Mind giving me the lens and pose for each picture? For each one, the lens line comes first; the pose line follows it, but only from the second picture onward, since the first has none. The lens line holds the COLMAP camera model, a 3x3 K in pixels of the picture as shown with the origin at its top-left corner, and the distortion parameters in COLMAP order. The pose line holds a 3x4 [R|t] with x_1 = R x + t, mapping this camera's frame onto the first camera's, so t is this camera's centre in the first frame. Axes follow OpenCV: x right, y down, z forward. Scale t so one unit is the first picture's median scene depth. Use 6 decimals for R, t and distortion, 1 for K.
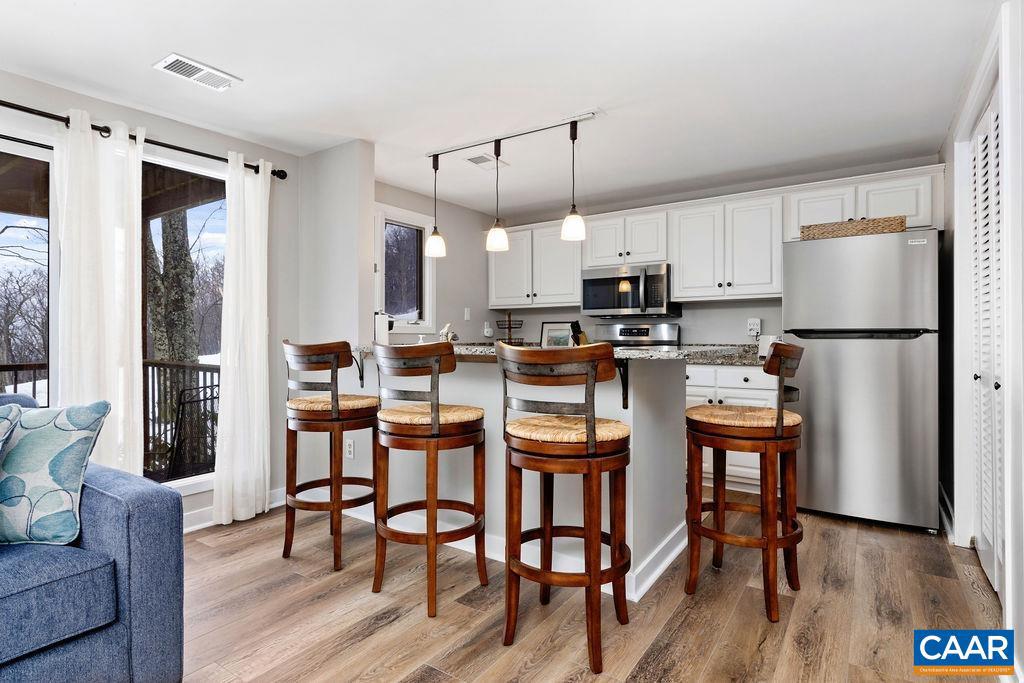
lens RADIAL K [[530.3, 0, 510.9], [0, 530.3, 336.1], [0, 0, 1]] dist [-0.000483, -0.000179]
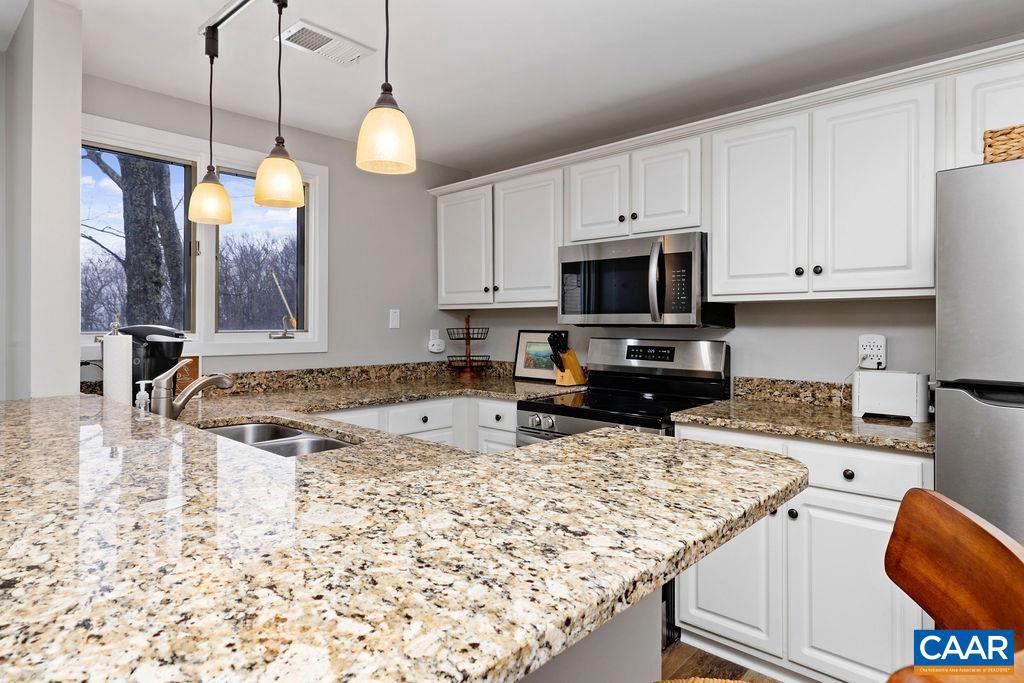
lens RADIAL K [[591.9, 0, 511.7], [0, 591.9, 325.3], [0, 0, 1]] dist [0.010505, 0.000304]
pose [[0.990566, 0.003175, -0.137002, 0.176271], [-0.003103, 0.999995, 0.000741, -0.038725], [0.137004, -0.000309, 0.990570, 0.352037]]
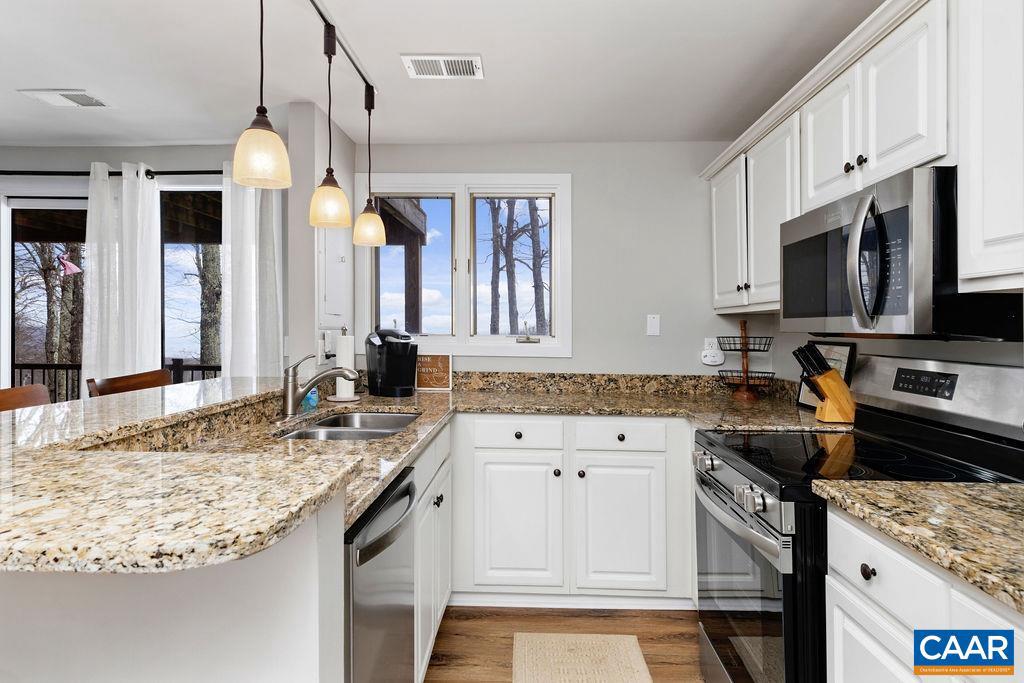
lens RADIAL K [[591.9, 0, 511.7], [0, 591.9, 325.3], [0, 0, 1]] dist [0.010505, 0.000304]
pose [[0.539878, 0.003248, -0.841737, 0.429069], [-0.014969, 0.999871, -0.005743, -0.039236], [0.841610, 0.015700, 0.539858, 0.586704]]
